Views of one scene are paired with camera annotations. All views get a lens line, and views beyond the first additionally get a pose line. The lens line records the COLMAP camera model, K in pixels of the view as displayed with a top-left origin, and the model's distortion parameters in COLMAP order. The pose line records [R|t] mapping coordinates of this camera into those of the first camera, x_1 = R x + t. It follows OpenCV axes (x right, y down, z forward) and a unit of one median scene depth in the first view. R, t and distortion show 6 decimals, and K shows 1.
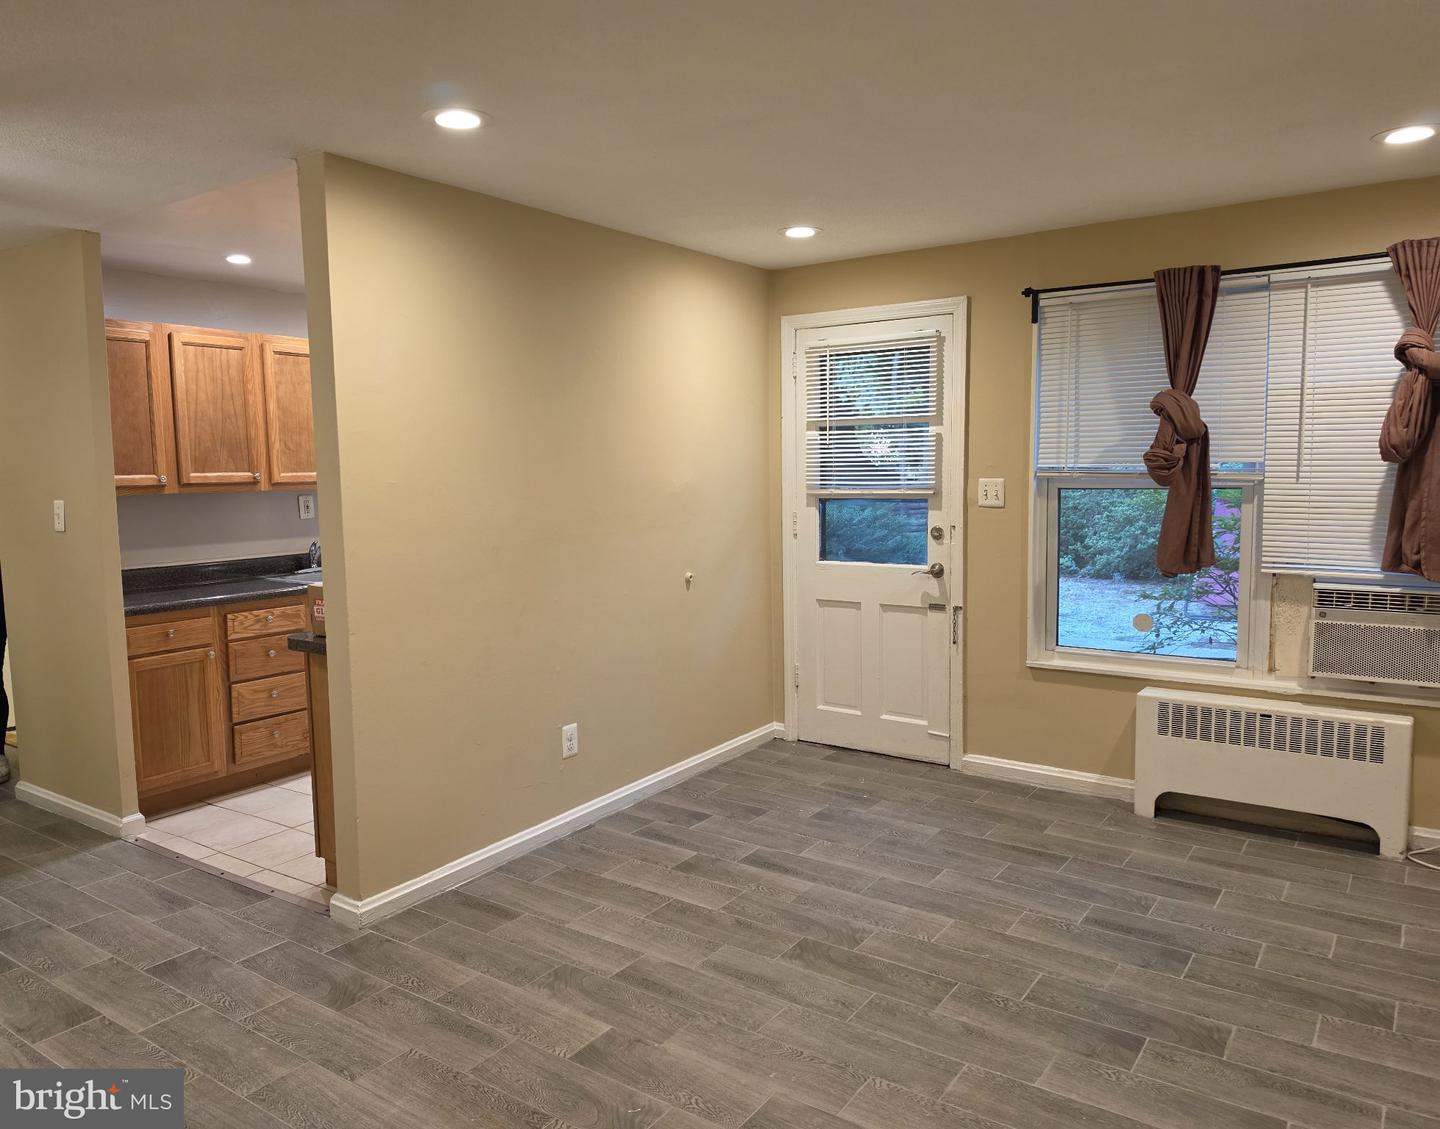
lens RADIAL K [[1032.8, 0, 689.9], [0, 1032.8, 566.7], [0, 0, 1]] dist [0.004099, -0.011933]
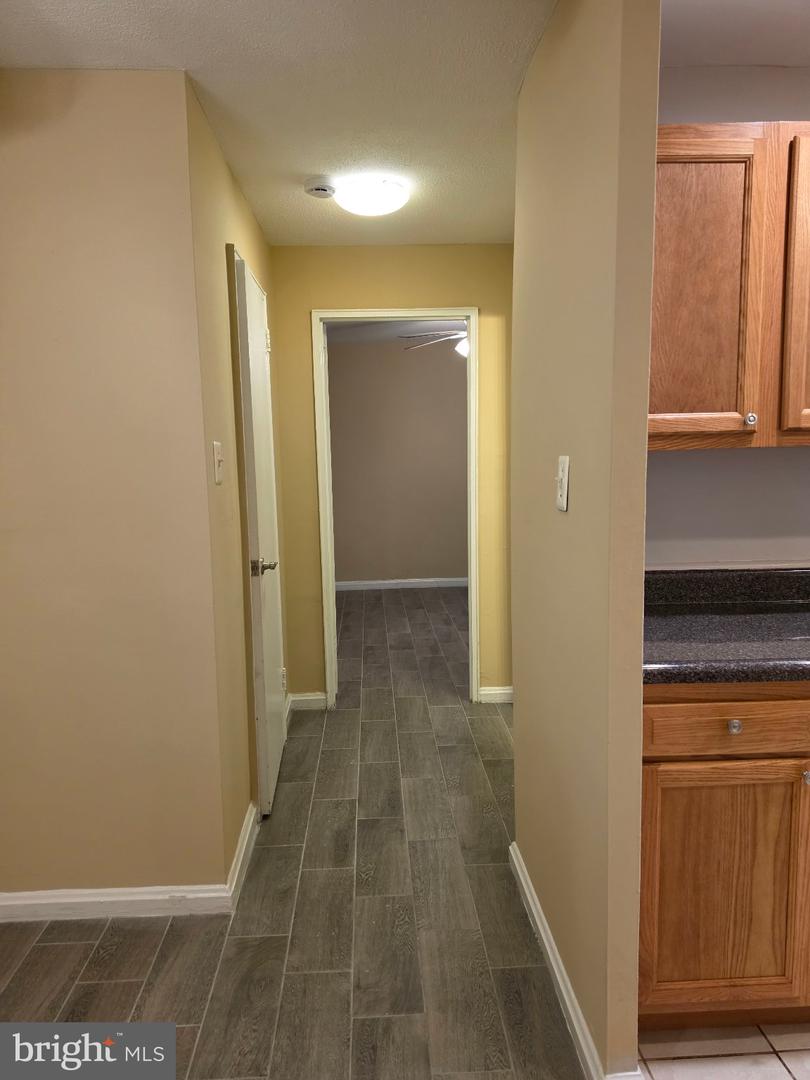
lens RADIAL K [[751.1, 0, 404.3], [0, 751.1, 542.0], [0, 0, 1]] dist [0.023880, -0.028130]
pose [[0.617796, 0.099175, -0.780059, -0.298946], [-0.069691, 0.995017, 0.071310, -0.035402], [0.783244, 0.010308, 0.621629, 0.595205]]
